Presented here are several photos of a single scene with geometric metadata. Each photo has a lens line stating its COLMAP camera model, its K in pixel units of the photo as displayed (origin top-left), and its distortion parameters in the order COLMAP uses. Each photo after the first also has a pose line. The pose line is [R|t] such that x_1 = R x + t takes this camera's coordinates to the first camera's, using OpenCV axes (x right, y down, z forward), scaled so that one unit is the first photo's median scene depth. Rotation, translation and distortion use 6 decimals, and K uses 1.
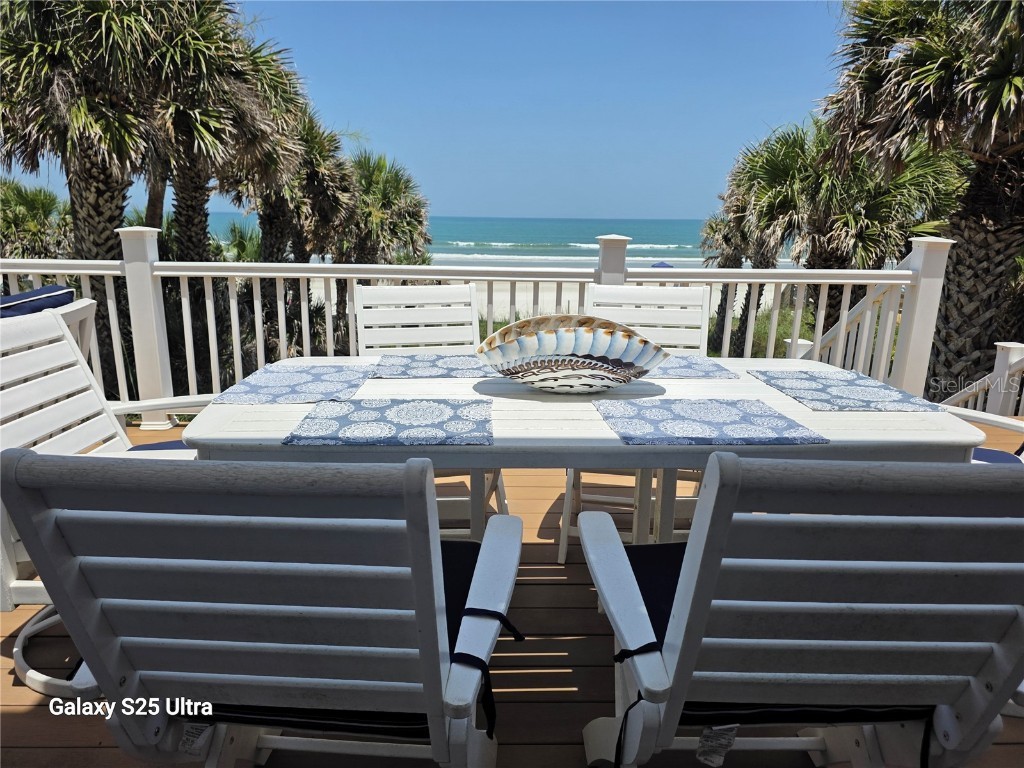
lens RADIAL K [[688.3, 0, 512.4], [0, 688.3, 393.8], [0, 0, 1]] dist [0.047016, -0.039317]
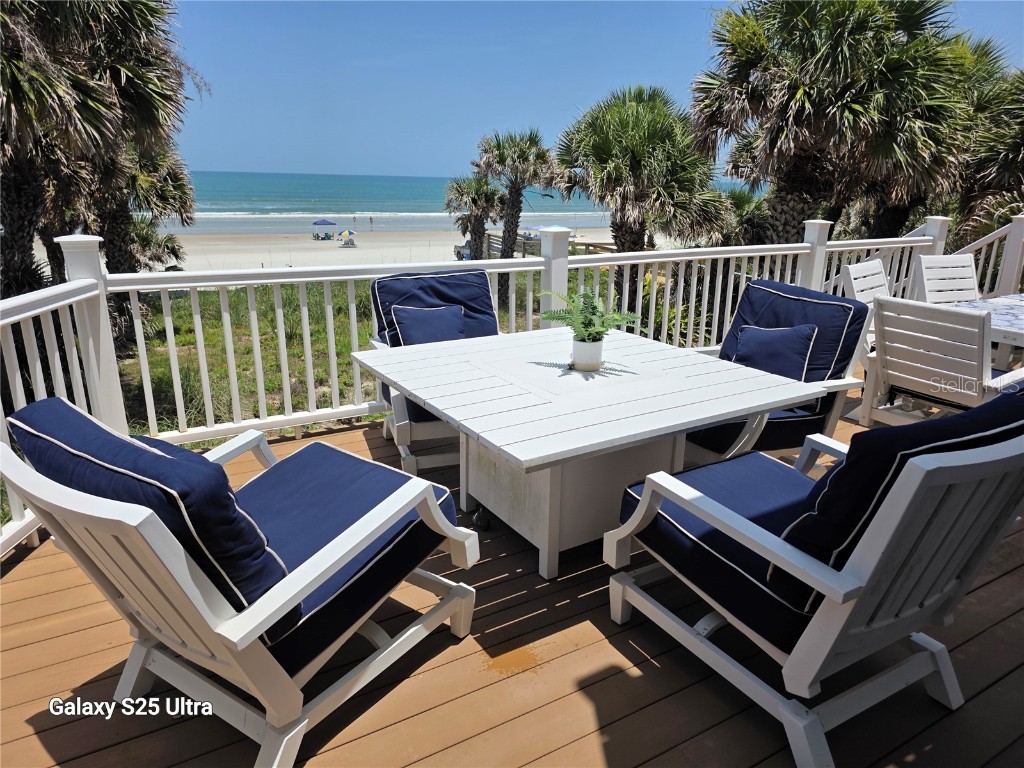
lens RADIAL K [[675.2, 0, 514.2], [0, 675.2, 390.0], [0, 0, 1]] dist [0.044648, -0.033696]
pose [[0.870114, -0.144349, 0.471237, -0.580792], [0.116524, 0.989292, 0.087884, -0.034213], [-0.478877, -0.021559, 0.877617, 0.005087]]
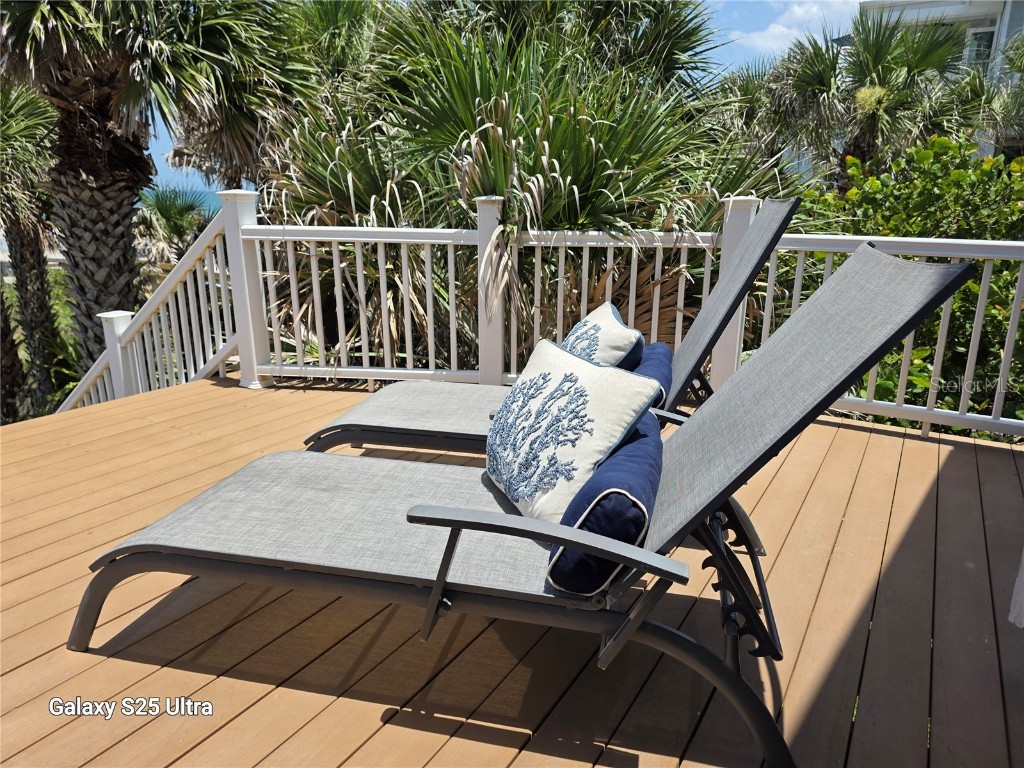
lens RADIAL K [[694.3, 0, 511.2], [0, 694.3, 388.0], [0, 0, 1]] dist [0.007694, -0.002399]
pose [[0.536688, -0.234193, 0.810630, 0.176292], [0.205451, 0.968067, 0.143655, -0.002499], [-0.818386, 0.089447, 0.567664, 0.071461]]
